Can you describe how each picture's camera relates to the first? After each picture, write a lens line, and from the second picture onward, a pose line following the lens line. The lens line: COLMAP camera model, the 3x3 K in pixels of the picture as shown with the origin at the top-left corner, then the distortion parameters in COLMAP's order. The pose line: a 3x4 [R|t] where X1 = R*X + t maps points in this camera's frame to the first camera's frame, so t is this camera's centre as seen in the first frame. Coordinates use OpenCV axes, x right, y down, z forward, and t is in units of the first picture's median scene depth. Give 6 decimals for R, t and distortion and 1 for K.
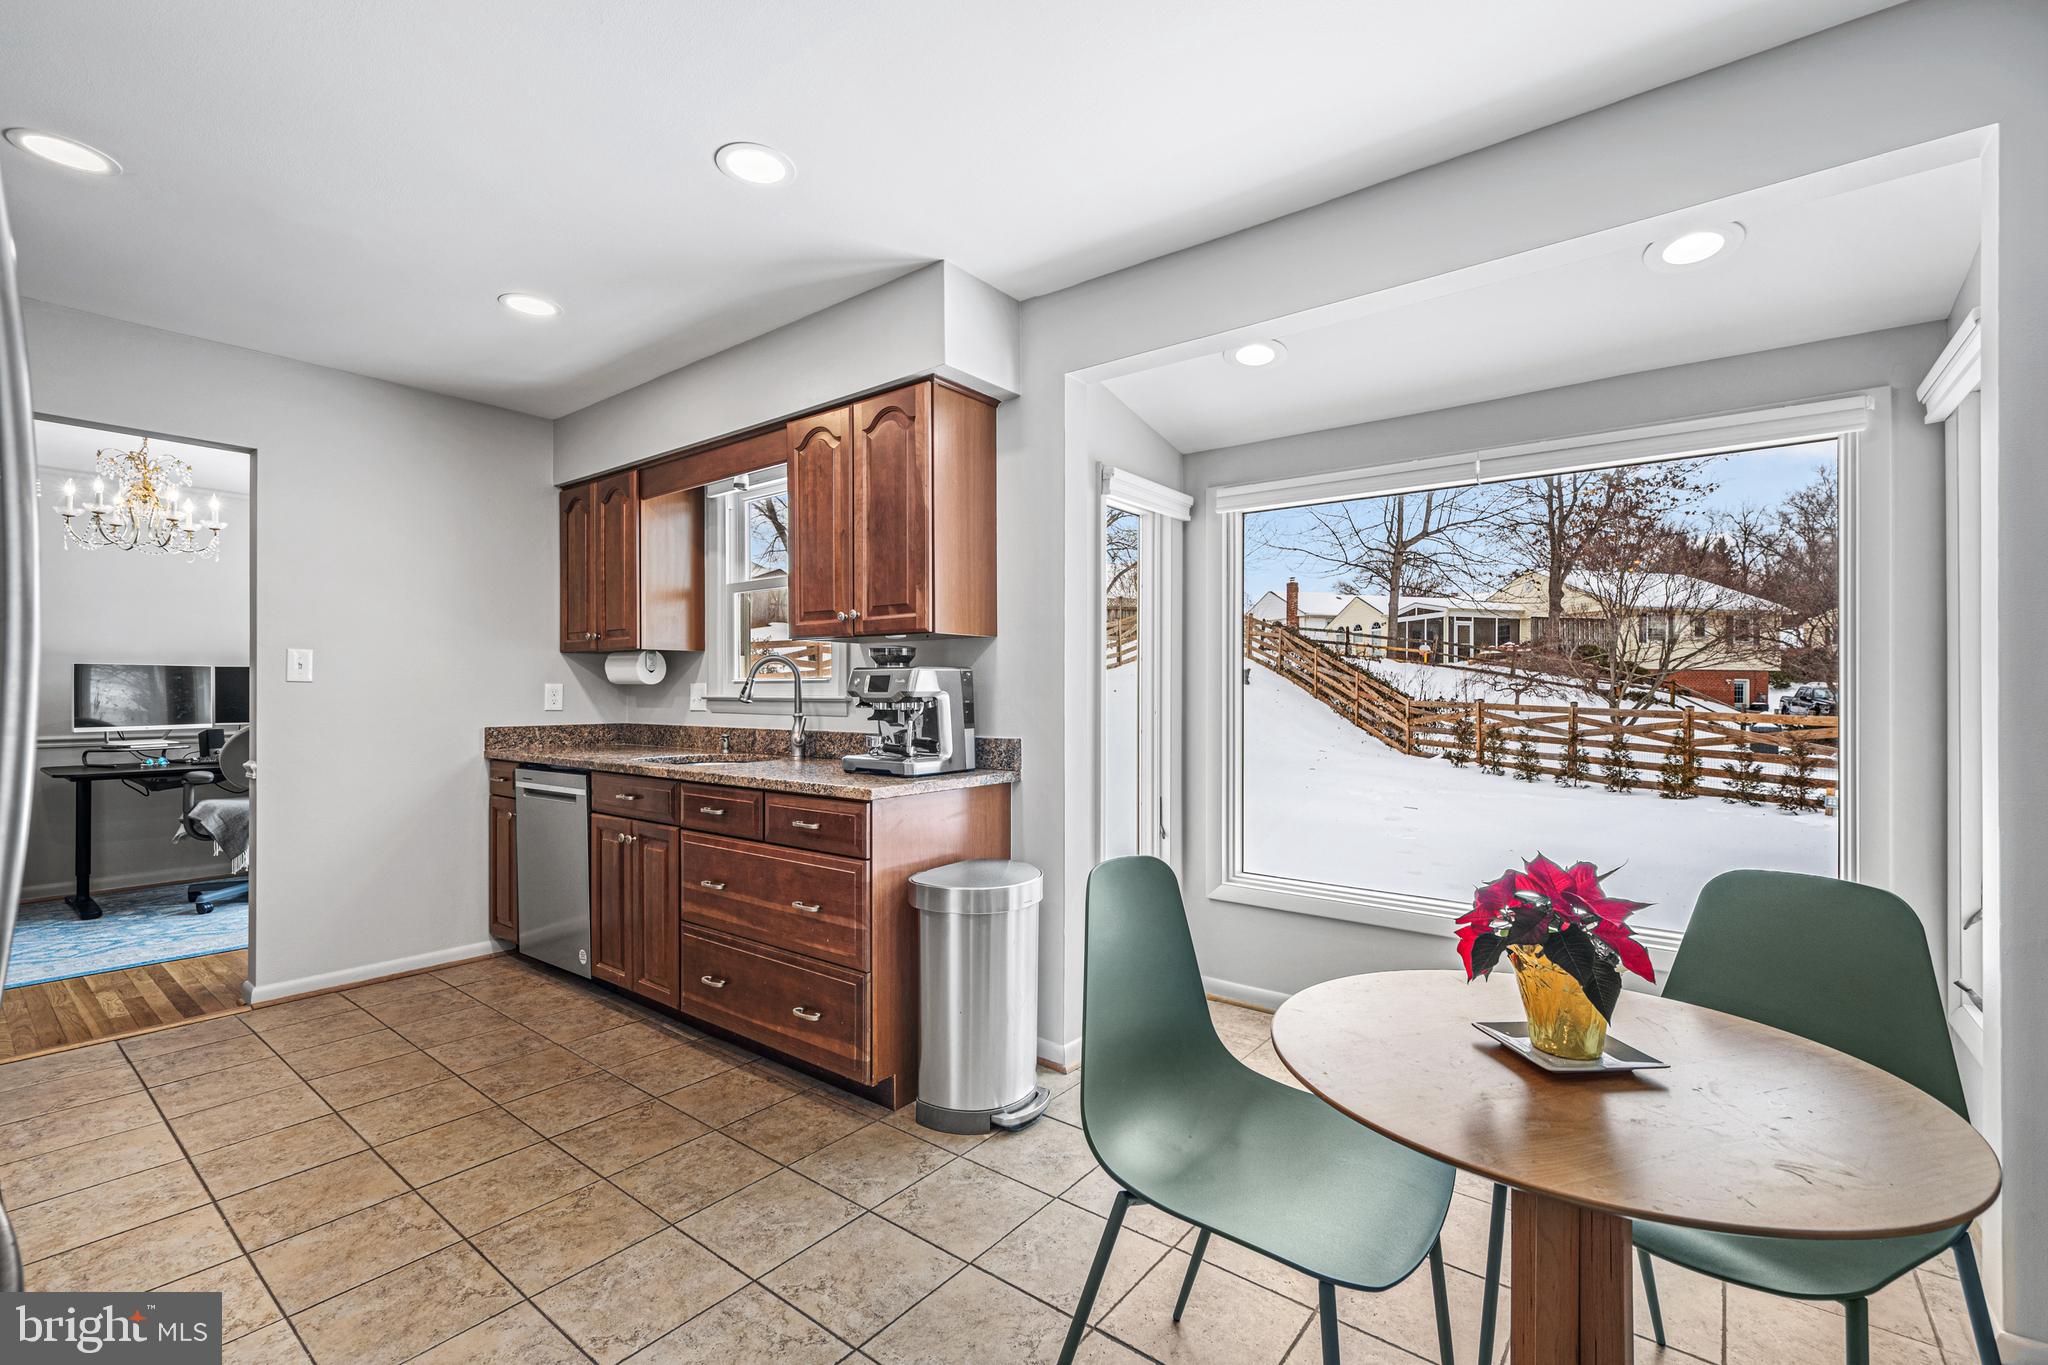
lens RADIAL K [[890.9, 0, 1022.2], [0, 890.9, 687.5], [0, 0, 1]] dist [-0.000151, 0.000193]
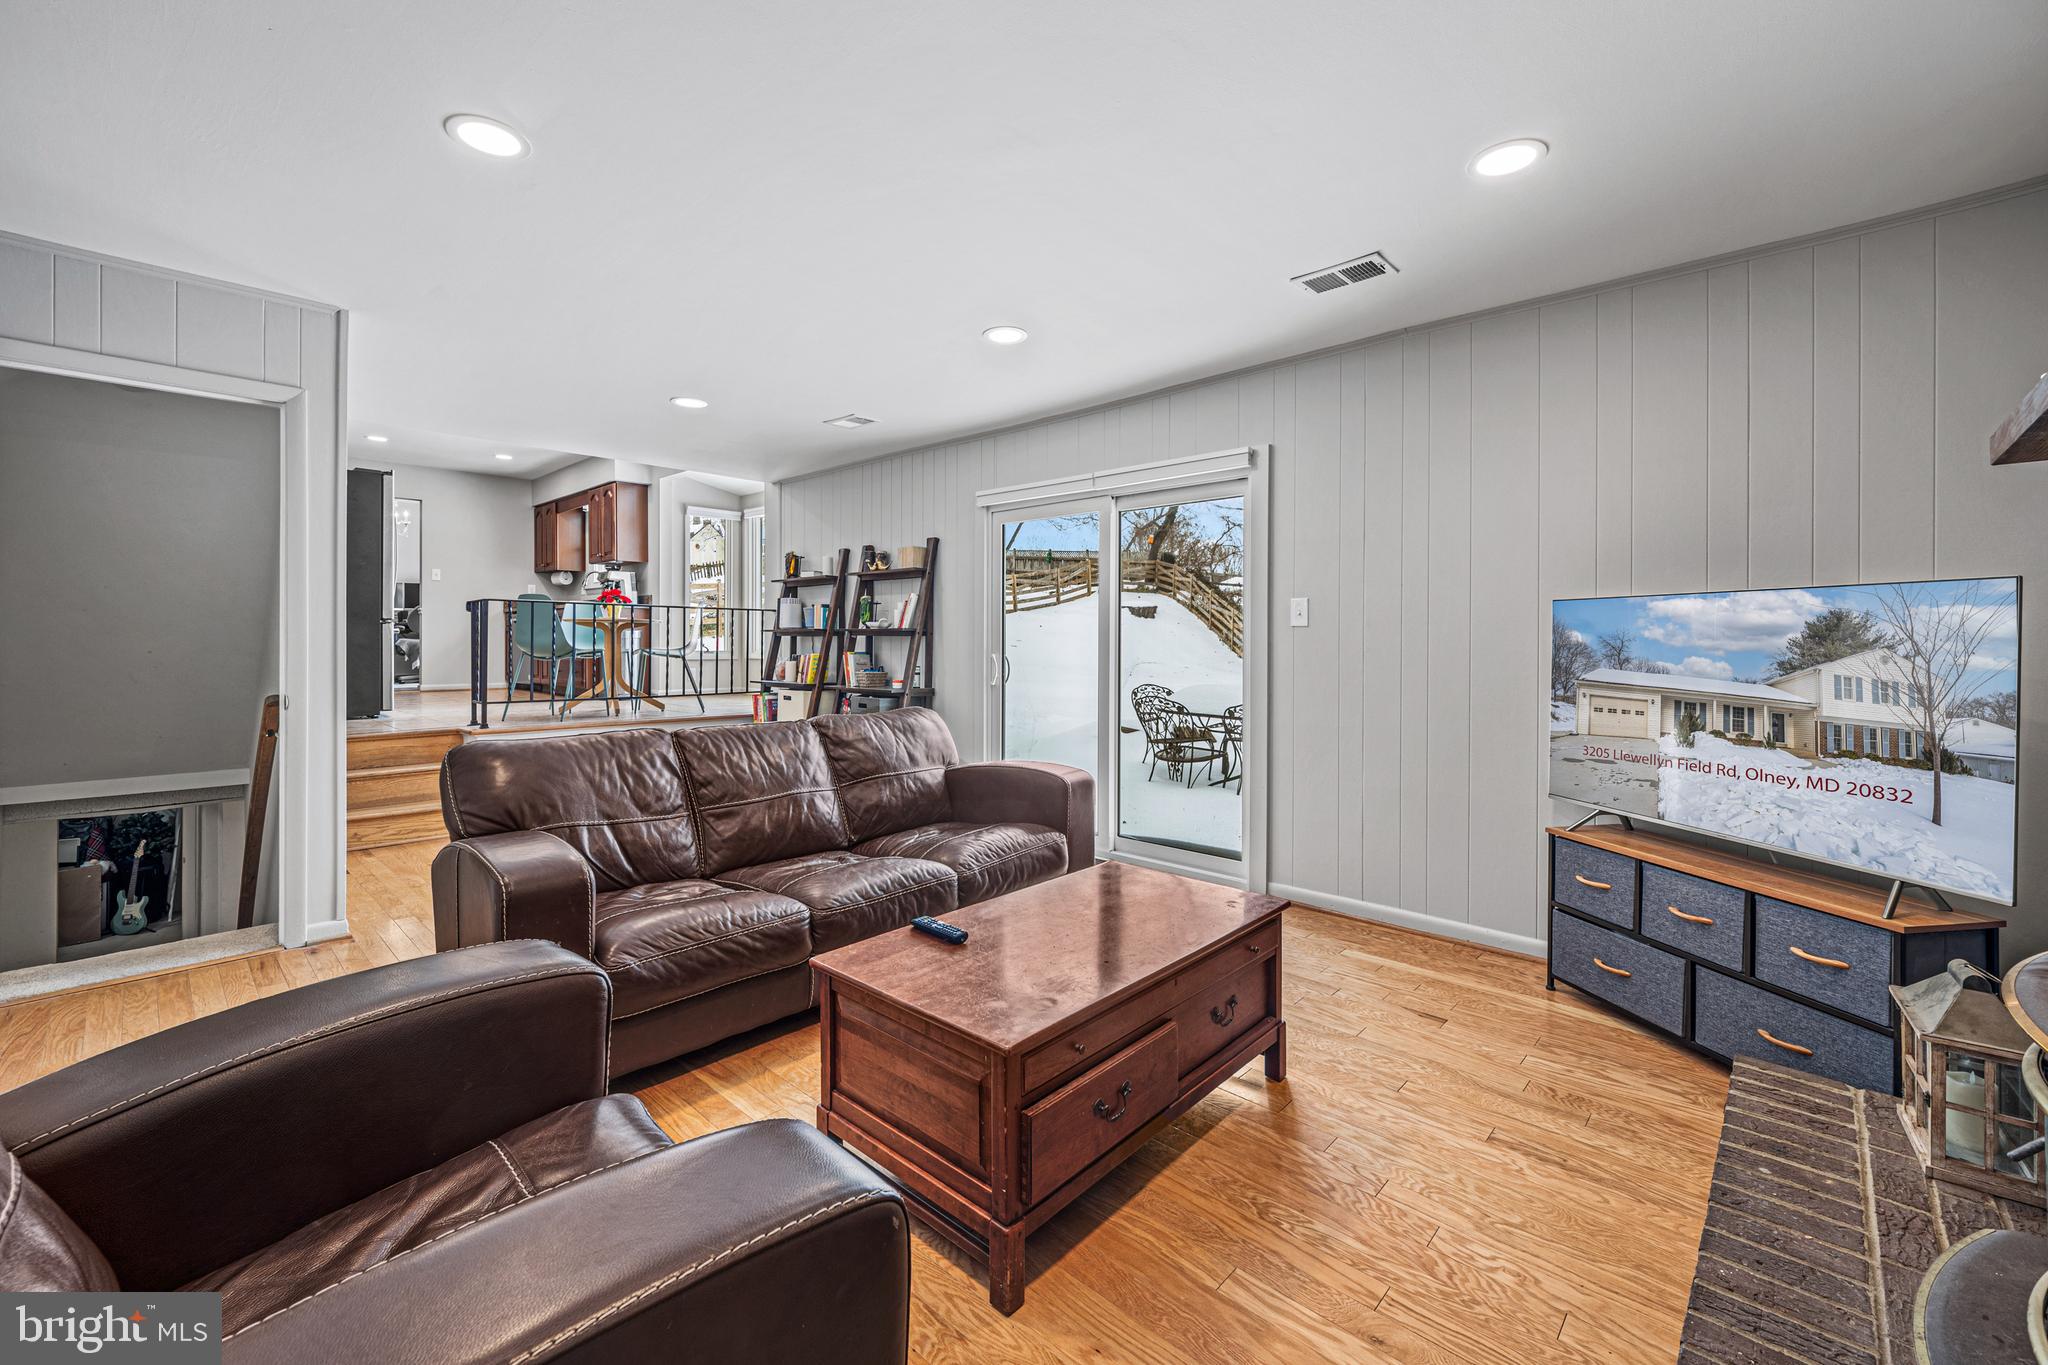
lens RADIAL K [[850.2, 0, 1024.7], [0, 850.2, 655.4], [0, 0, 1]] dist [0.002392, 0.000287]
pose [[0.996084, 0.006910, -0.088142, 1.397933], [-0.004921, 0.999729, 0.022770, 0.173305], [0.088276, -0.022248, 0.995848, -1.663370]]
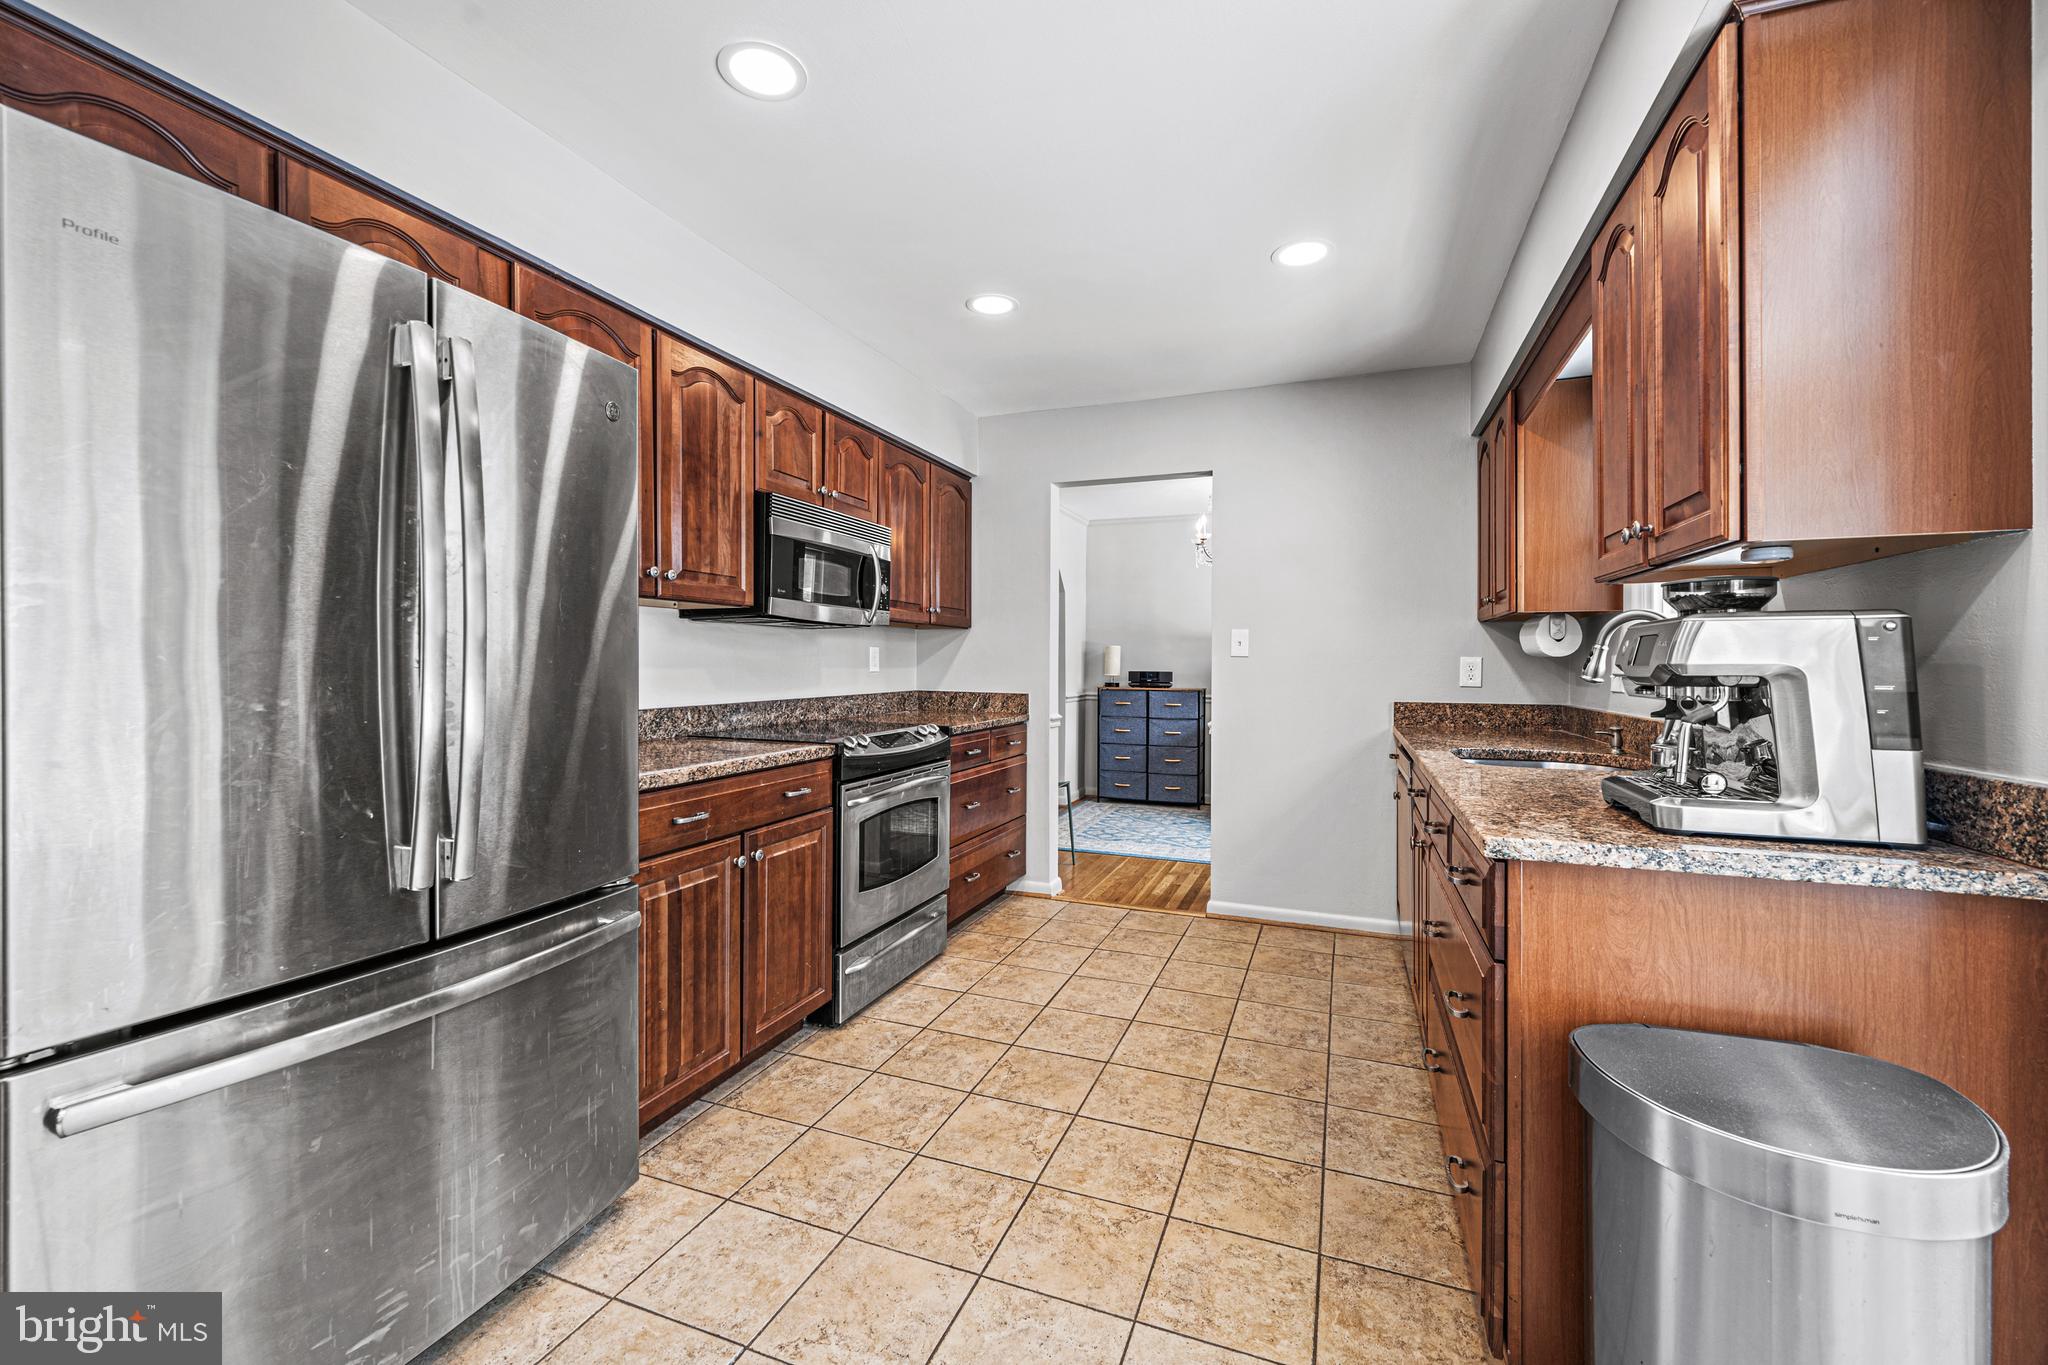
lens RADIAL K [[826.4, 0, 1021.3], [0, 826.4, 667.3], [0, 0, 1]] dist [0.000454, -0.000030]
pose [[0.288728, 0.004030, -0.957403, 0.178784], [-0.000542, 0.999992, 0.004046, 0.003737], [0.957411, -0.000649, 0.288728, 0.416817]]
